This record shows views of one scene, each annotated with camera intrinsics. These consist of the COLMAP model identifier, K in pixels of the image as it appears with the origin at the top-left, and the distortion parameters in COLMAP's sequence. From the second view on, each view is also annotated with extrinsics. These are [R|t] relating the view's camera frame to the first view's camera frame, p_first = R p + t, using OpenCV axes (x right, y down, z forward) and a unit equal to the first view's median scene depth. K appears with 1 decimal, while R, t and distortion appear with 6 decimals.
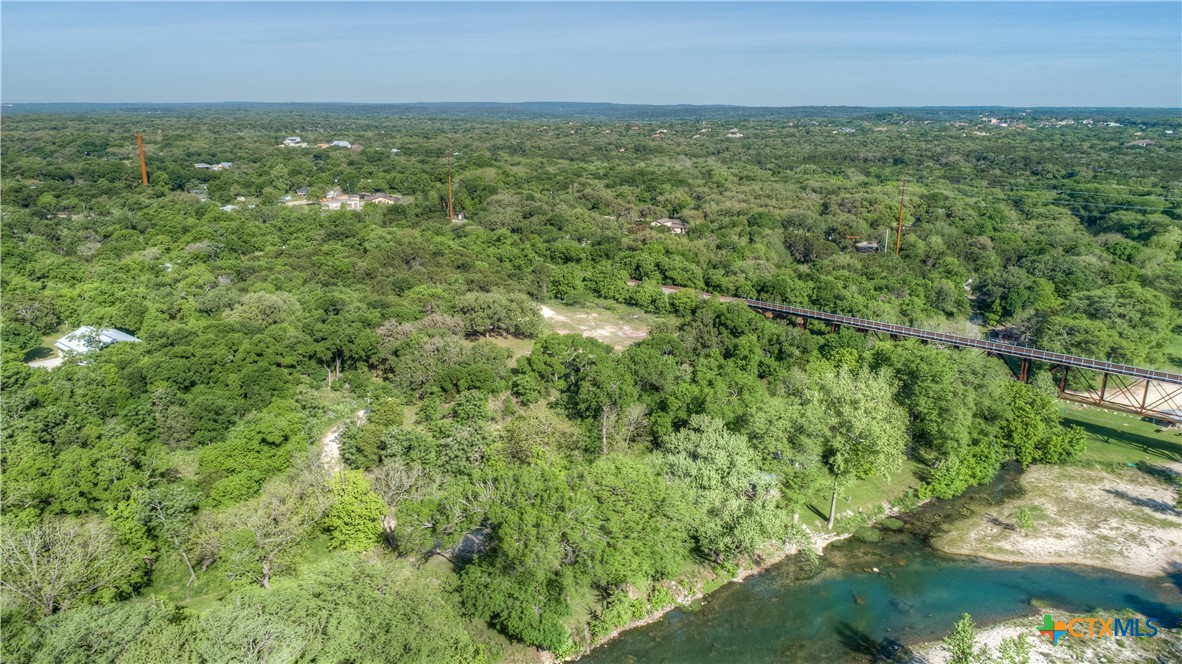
lens RADIAL K [[792.8, 0, 589.7], [0, 792.8, 330.4], [0, 0, 1]] dist [-0.015357, 0.006824]
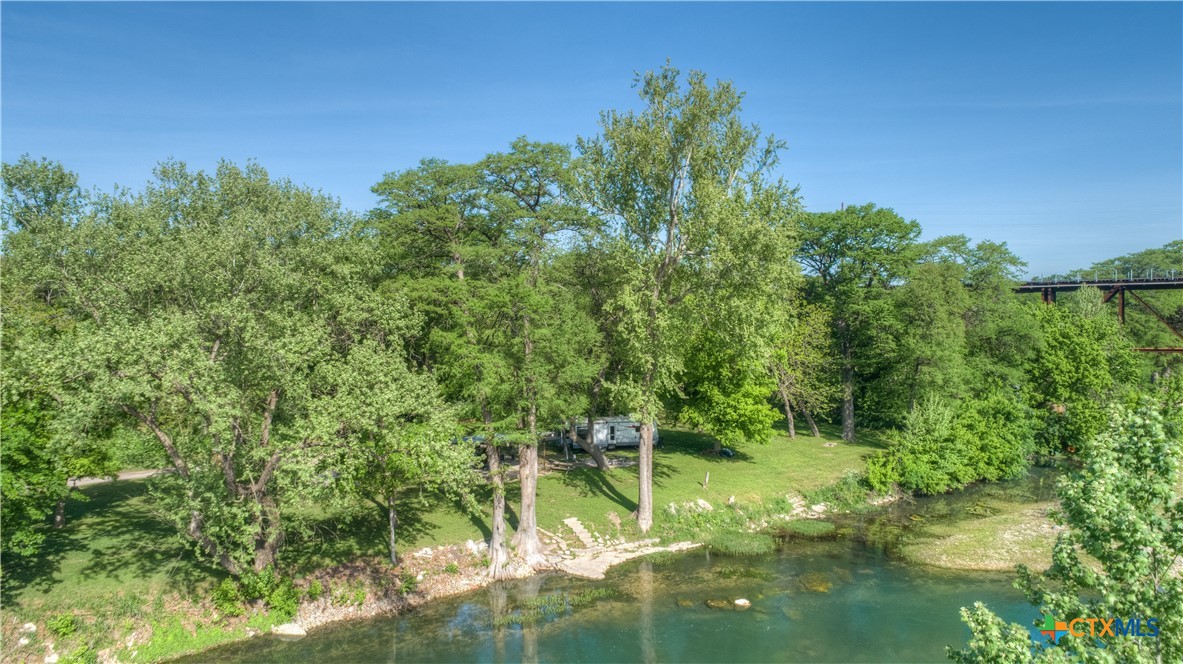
lens RADIAL K [[793.5, 0, 590.2], [0, 793.5, 330.4], [0, 0, 1]] dist [-0.015357, 0.006824]
pose [[0.999460, -0.013089, 0.030128, 0.213441], [0.020366, 0.966537, -0.255719, 0.203773], [-0.025773, 0.256195, 0.966282, 0.478788]]
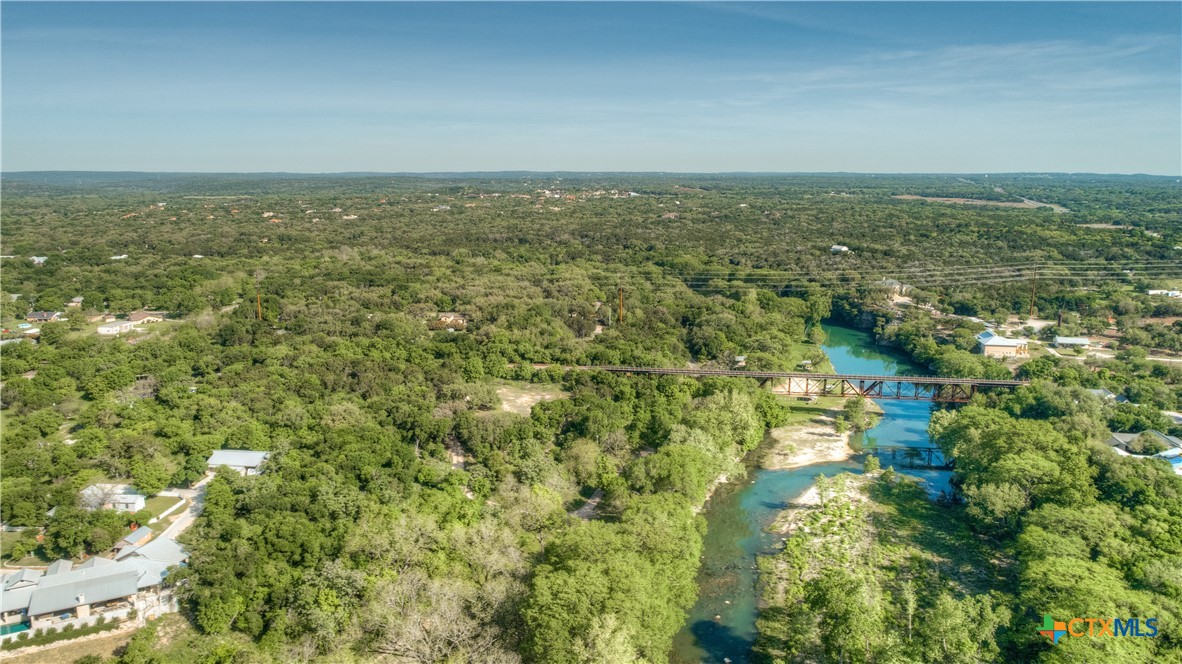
lens RADIAL K [[798.3, 0, 591.0], [0, 798.3, 332.0], [0, 0, 1]] dist [-0.011056, -0.000534]
pose [[0.851752, -0.108861, 0.512511, -0.792799], [0.147134, 0.988513, -0.034558, -0.065278], [-0.502862, 0.104843, 0.857985, -0.497587]]
